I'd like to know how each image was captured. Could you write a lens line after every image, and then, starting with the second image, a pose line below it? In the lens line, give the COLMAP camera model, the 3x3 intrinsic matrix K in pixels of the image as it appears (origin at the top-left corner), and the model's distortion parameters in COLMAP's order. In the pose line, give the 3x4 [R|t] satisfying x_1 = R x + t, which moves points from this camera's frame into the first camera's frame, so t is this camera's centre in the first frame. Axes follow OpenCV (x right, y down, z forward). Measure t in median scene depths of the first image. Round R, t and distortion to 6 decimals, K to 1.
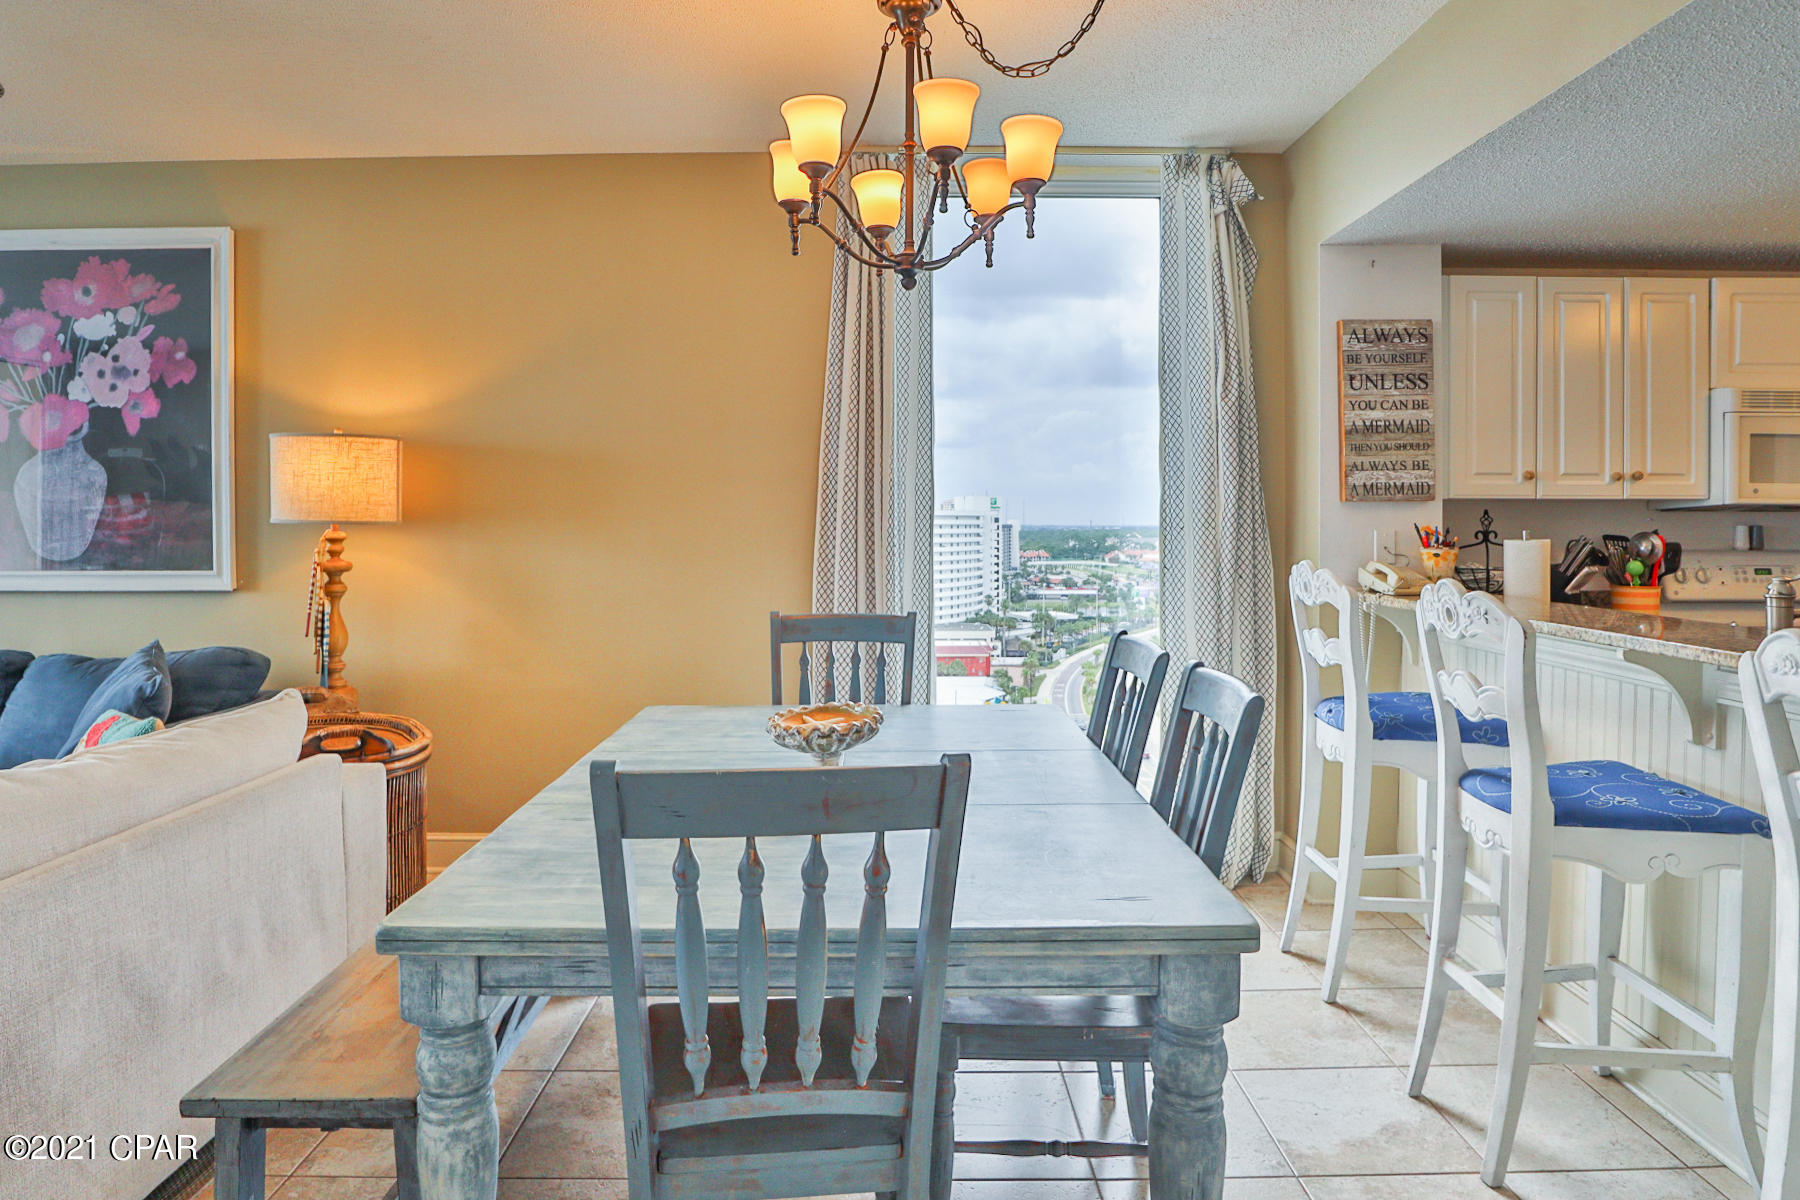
lens RADIAL K [[1045.9, 0, 859.6], [0, 1045.9, 537.5], [0, 0, 1]] dist [-0.047617, 0.017671]
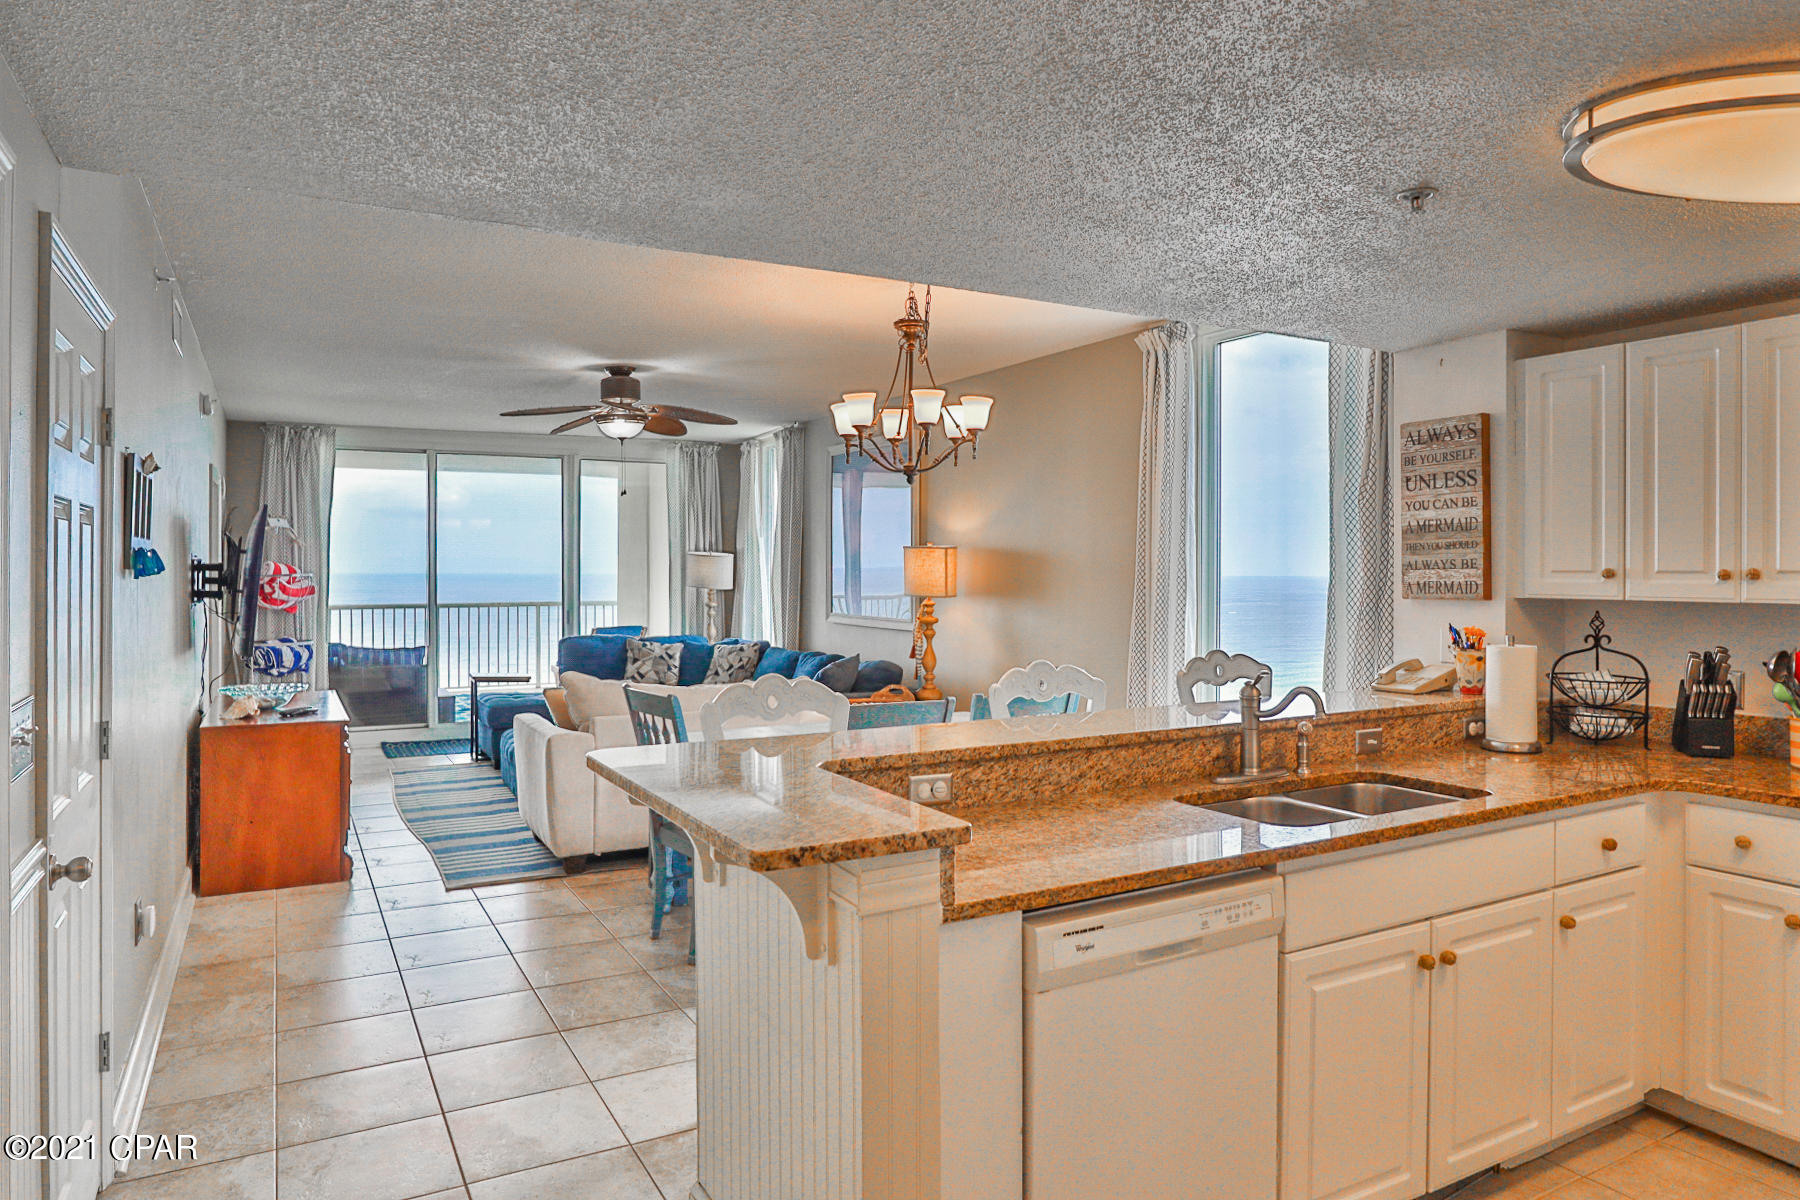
lens RADIAL K [[1126.8, 0, 862.4], [0, 1126.8, 570.7], [0, 0, 1]] dist [-0.050965, 0.026177]
pose [[0.460221, 0.003025, -0.887799, 1.206959], [-0.009389, 0.999955, -0.001460, -0.056073], [0.887755, 0.009008, 0.460228, 0.003639]]
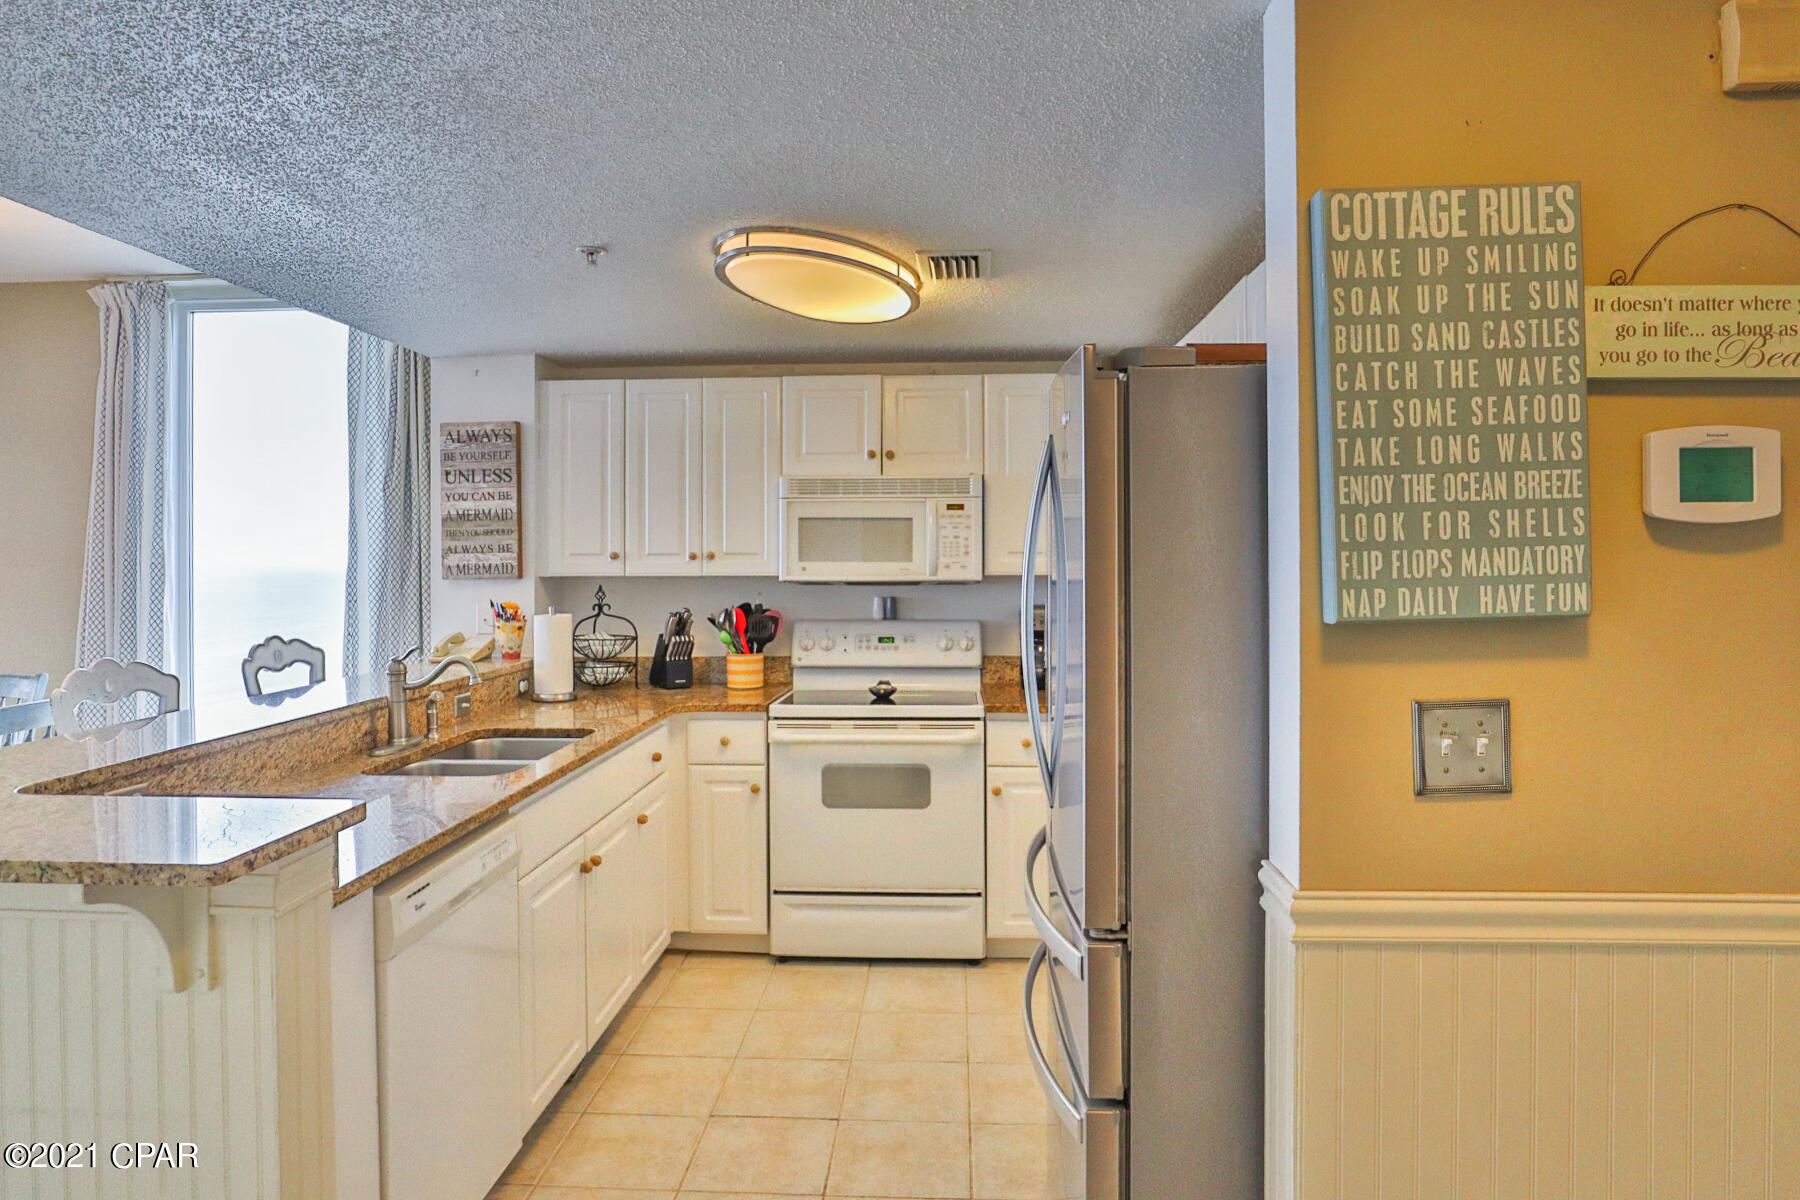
lens RADIAL K [[1124.6, 0, 899.4], [0, 1124.6, 553.1], [0, 0, 1]] dist [-0.044805, -0.000149]
pose [[0.998400, -0.002914, -0.056466, 1.045333], [0.002246, 0.999927, -0.011891, -0.048511], [0.056496, 0.011745, 0.998334, -0.217901]]
